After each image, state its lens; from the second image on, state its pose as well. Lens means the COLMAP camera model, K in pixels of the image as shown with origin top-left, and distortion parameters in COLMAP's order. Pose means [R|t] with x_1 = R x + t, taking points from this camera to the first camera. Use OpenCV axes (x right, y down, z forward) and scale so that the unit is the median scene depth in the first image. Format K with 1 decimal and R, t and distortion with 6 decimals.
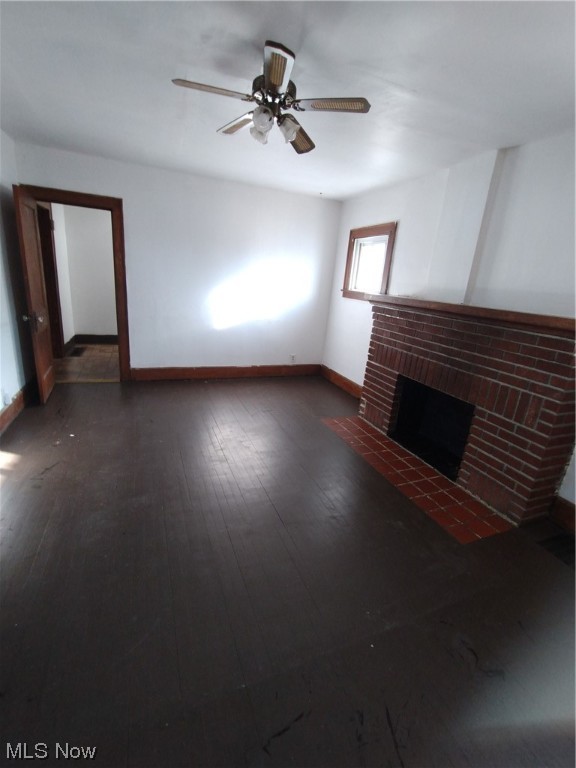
lens RADIAL K [[348.1, 0, 288.0], [0, 348.1, 384.0], [0, 0, 1]] dist [0.000539, 0.000001]
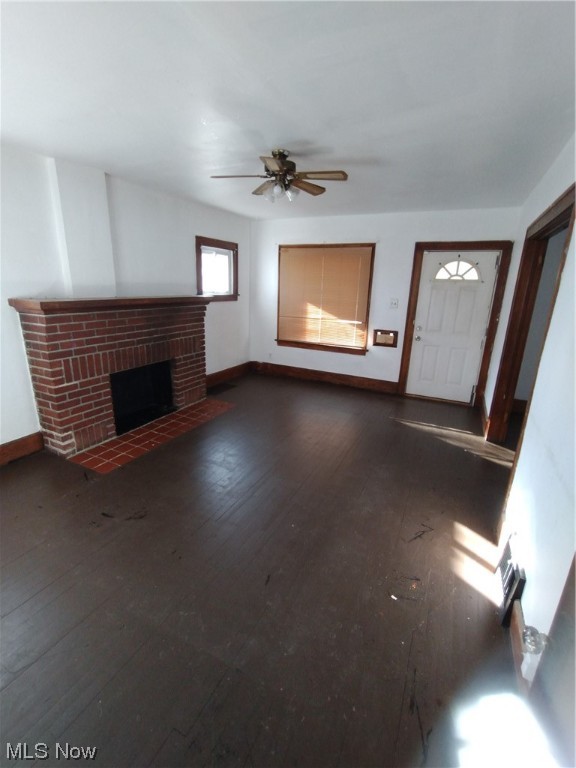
lens RADIAL K [[348.1, 0, 288.0], [0, 348.1, 384.0], [0, 0, 1]] dist [0.000539, 0.000001]
pose [[-0.663106, -0.312374, 0.680231, -0.816527], [0.131155, 0.846214, 0.516450, -0.522132], [-0.736946, 0.431676, -0.520160, 1.322712]]
